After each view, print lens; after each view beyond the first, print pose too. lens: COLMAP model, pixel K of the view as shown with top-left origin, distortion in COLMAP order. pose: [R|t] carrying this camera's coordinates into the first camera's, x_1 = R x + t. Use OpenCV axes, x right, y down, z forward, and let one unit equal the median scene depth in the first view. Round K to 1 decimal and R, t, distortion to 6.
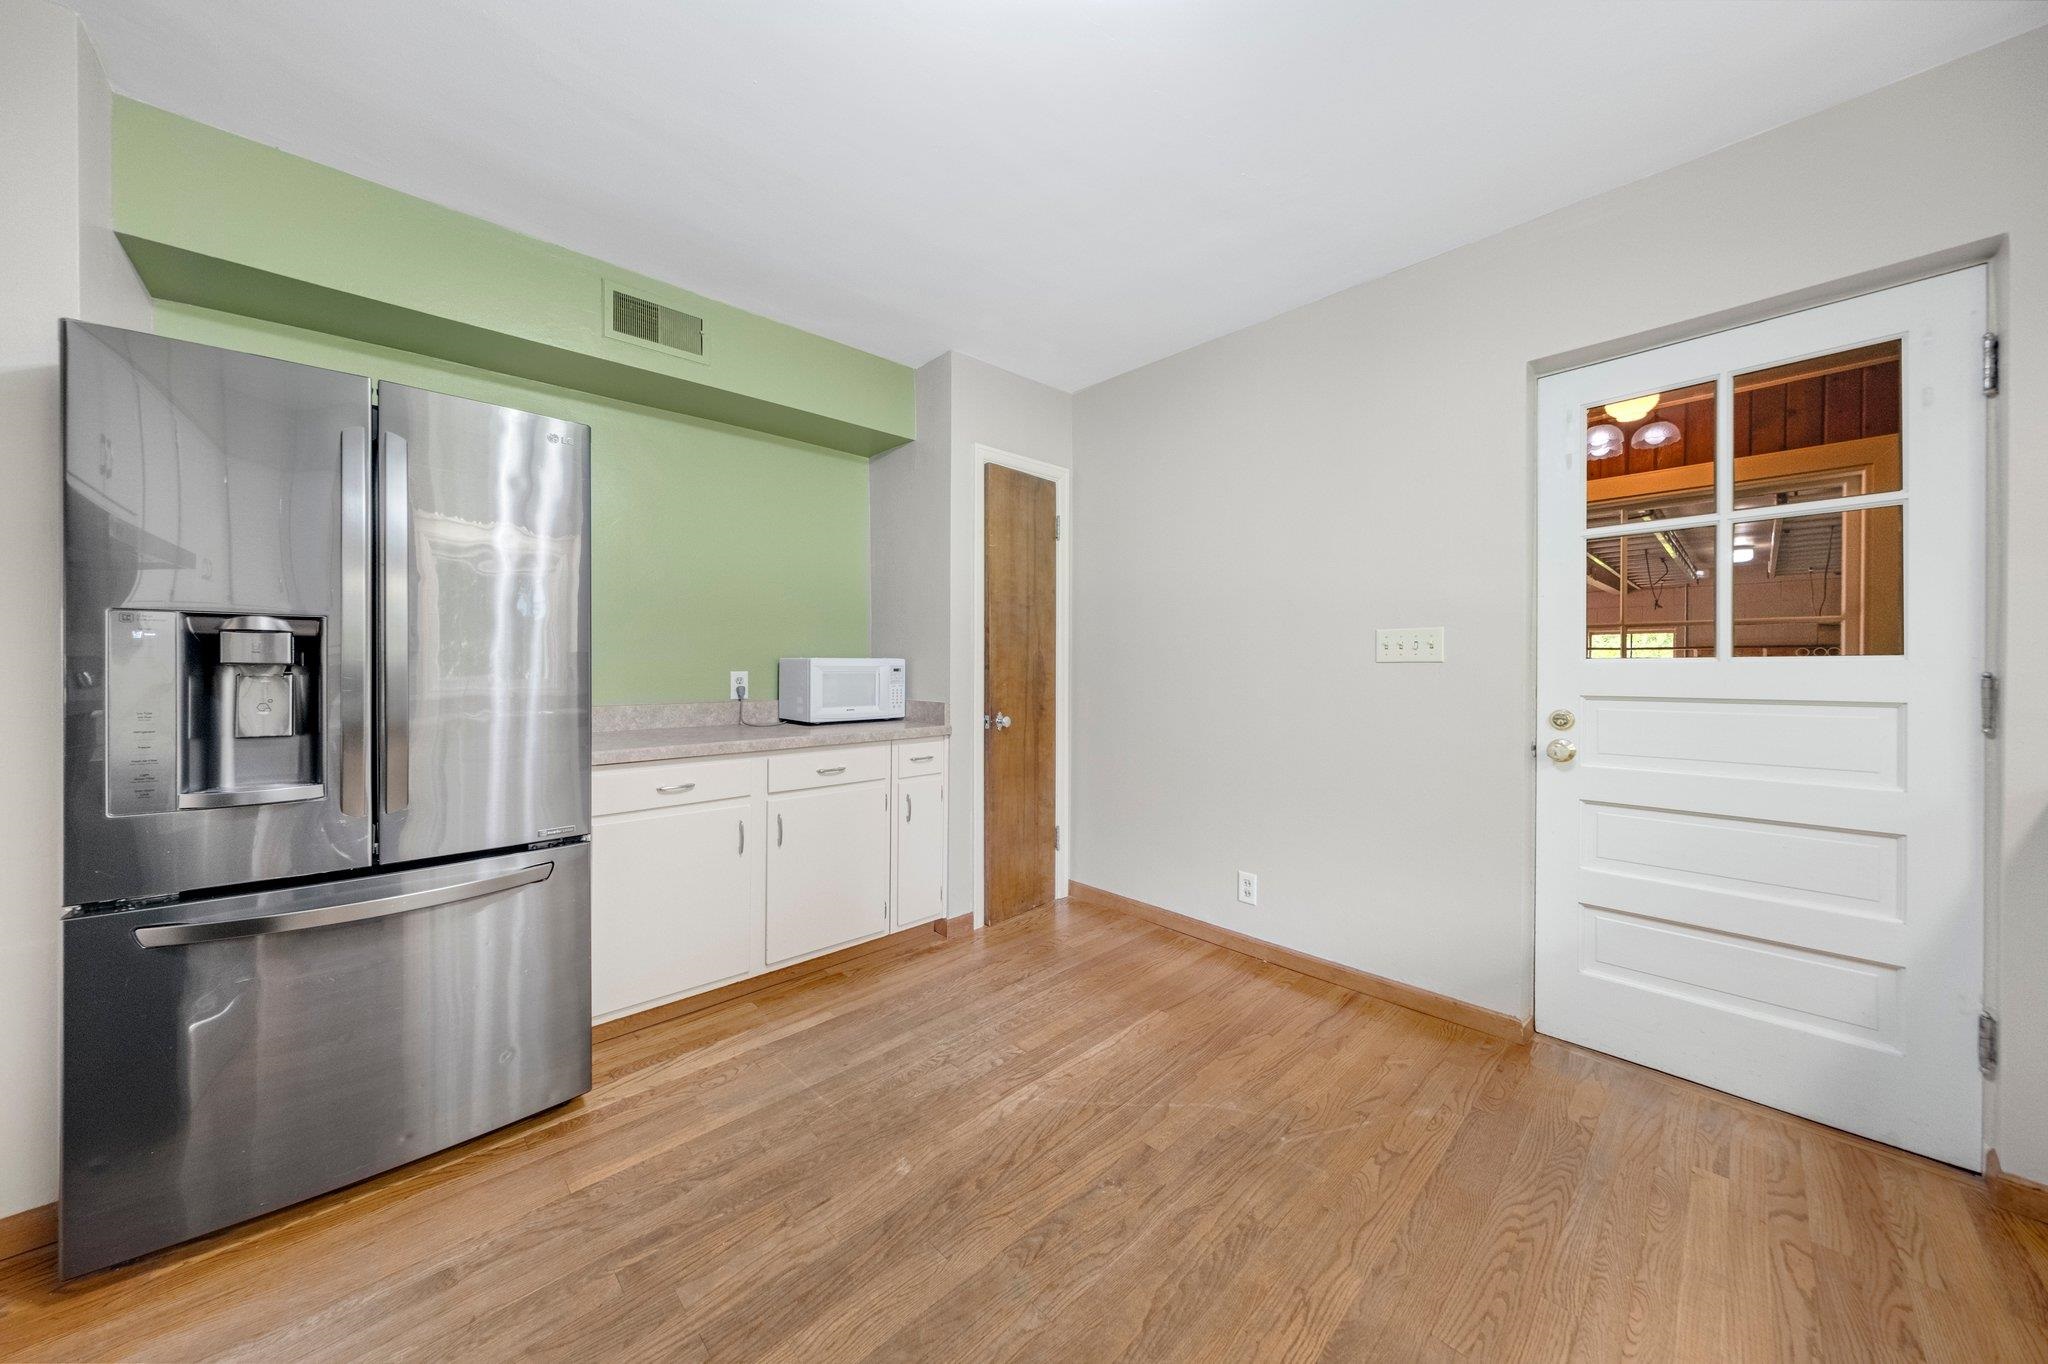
lens RADIAL K [[700.1, 0, 1009.0], [0, 700.1, 668.6], [0, 0, 1]] dist [0.001994, -0.000740]
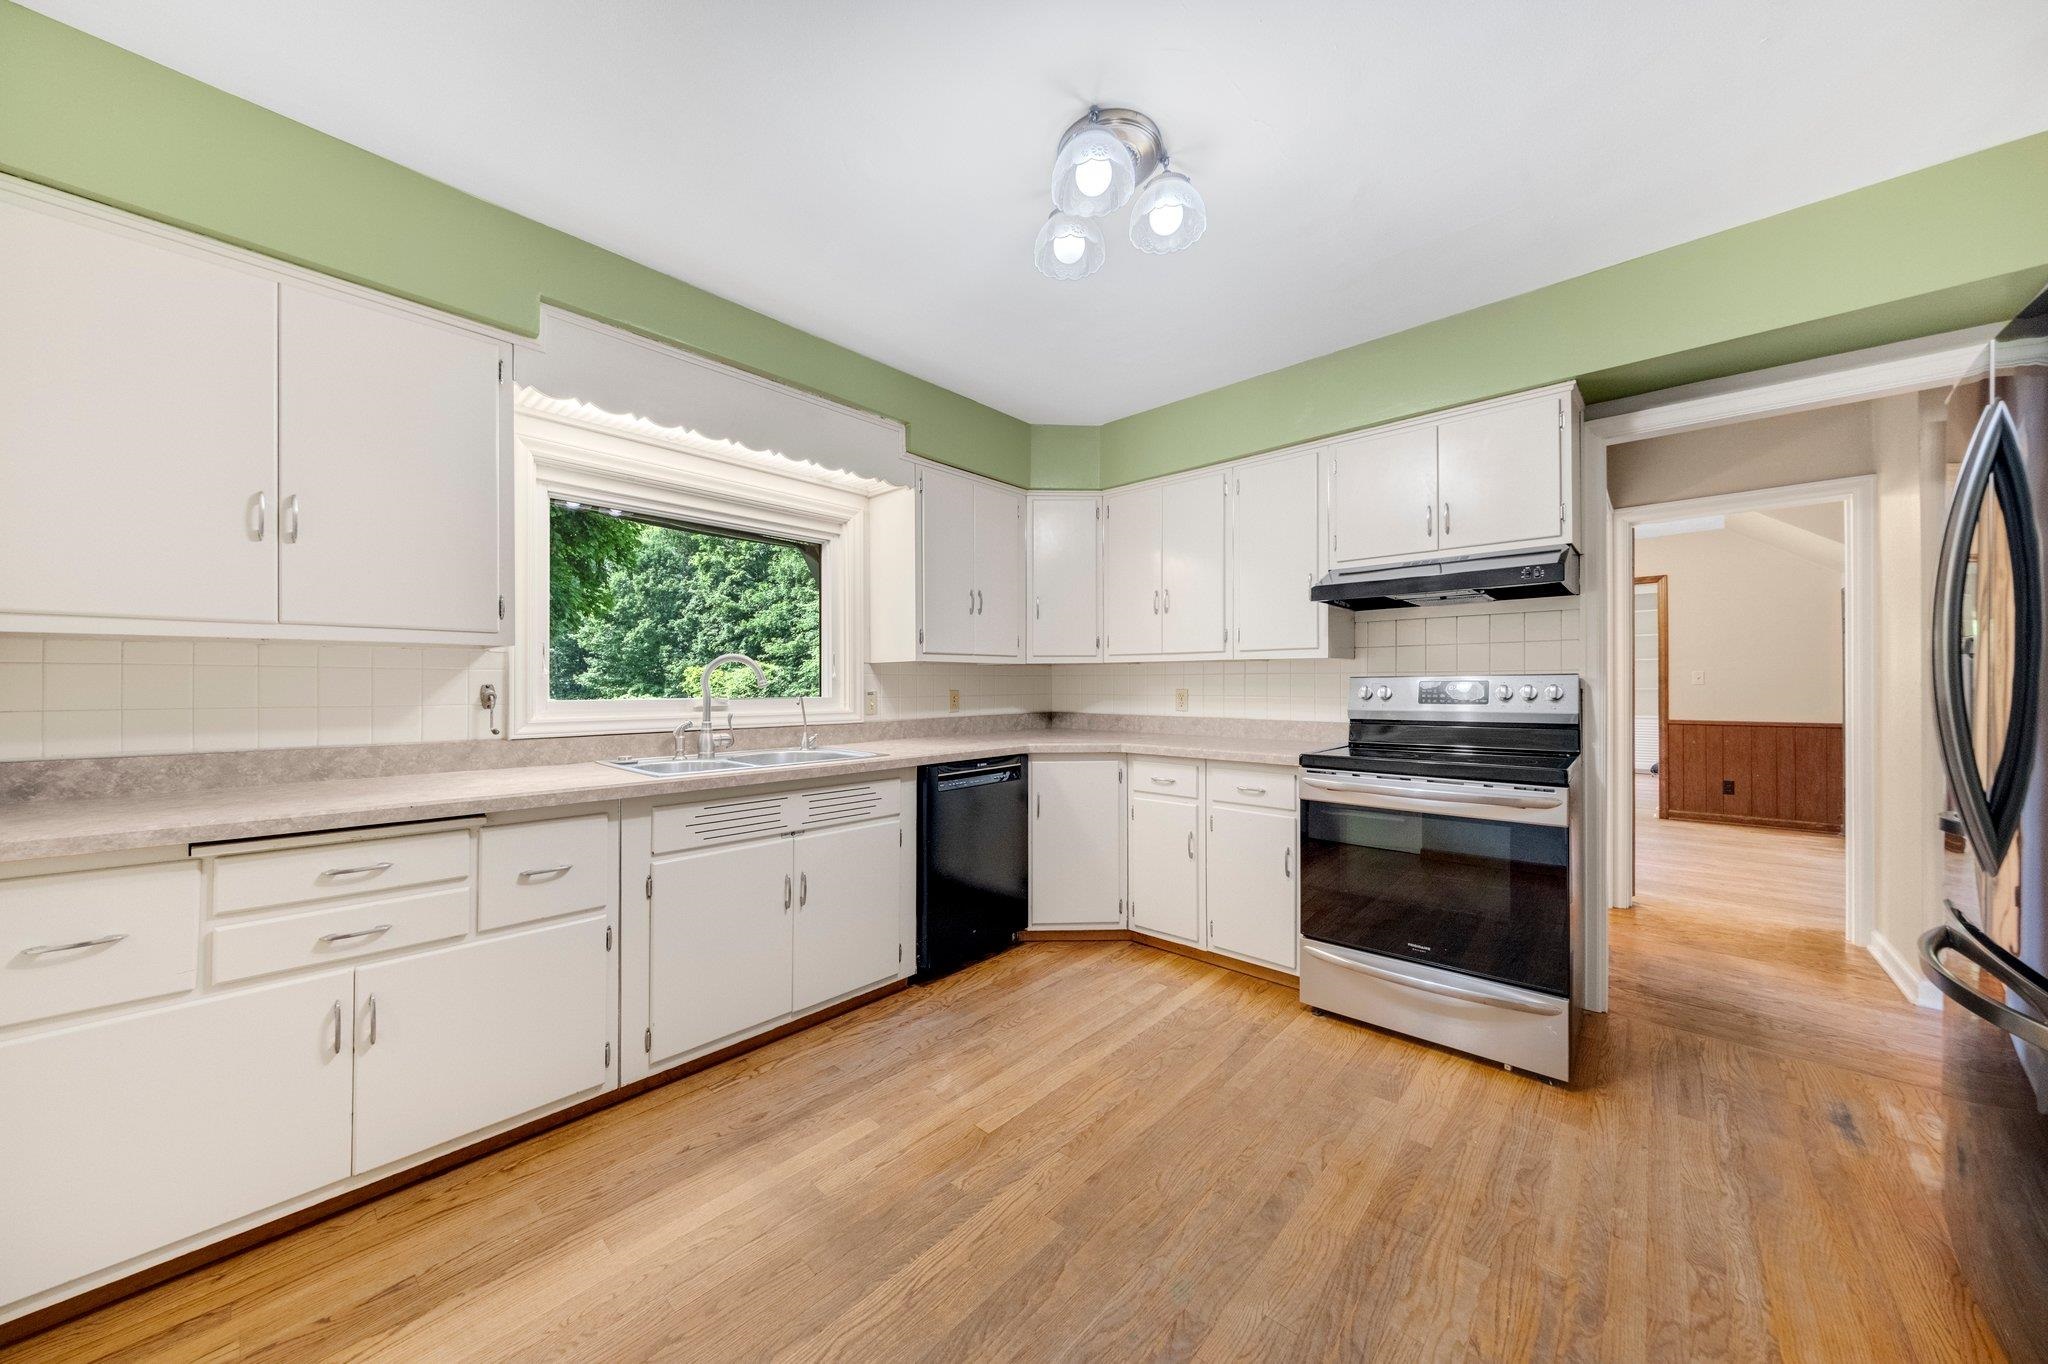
lens RADIAL K [[700.1, 0, 1001.3], [0, 700.1, 681.5], [0, 0, 1]] dist [0.001994, -0.000740]
pose [[-0.998457, 0.000833, -0.055523, 0.233430], [0.000819, 1.000000, 0.000277, -0.014224], [0.055523, 0.000231, -0.998457, 1.398549]]
